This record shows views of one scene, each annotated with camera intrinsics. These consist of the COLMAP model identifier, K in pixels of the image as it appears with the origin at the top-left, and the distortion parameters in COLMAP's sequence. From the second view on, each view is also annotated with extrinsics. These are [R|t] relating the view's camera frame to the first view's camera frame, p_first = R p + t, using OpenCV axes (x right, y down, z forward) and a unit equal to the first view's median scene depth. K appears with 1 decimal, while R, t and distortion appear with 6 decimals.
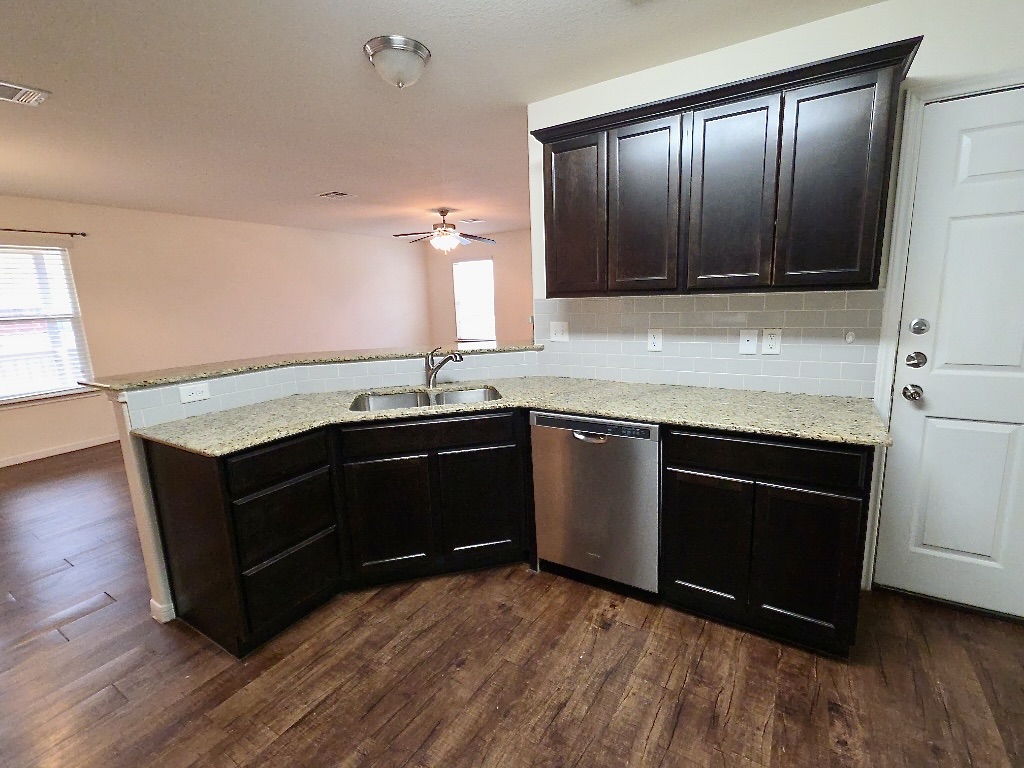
lens RADIAL K [[464.5, 0, 515.3], [0, 464.5, 375.8], [0, 0, 1]] dist [0.009193, -0.000360]
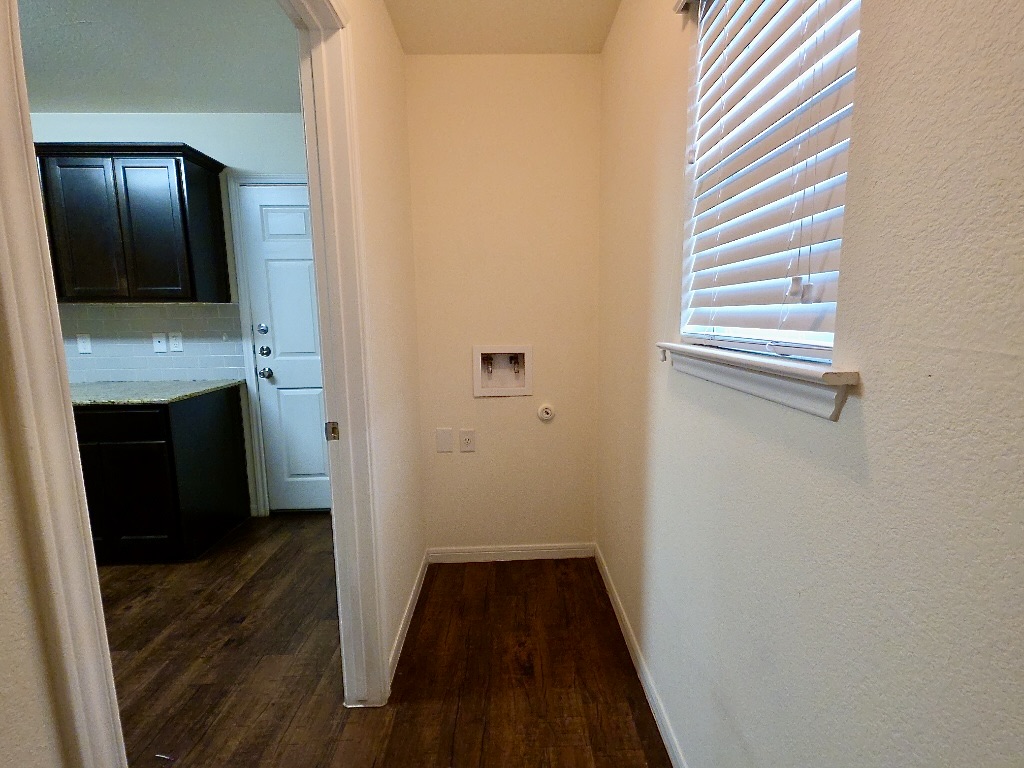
lens RADIAL K [[464.5, 0, 515.3], [0, 464.5, 375.8], [0, 0, 1]] dist [0.009193, -0.000360]
pose [[0.846559, -0.047711, 0.530152, 0.699599], [0.079353, 0.996157, -0.037063, 0.155424], [-0.526347, 0.073445, 0.847092, -0.649071]]
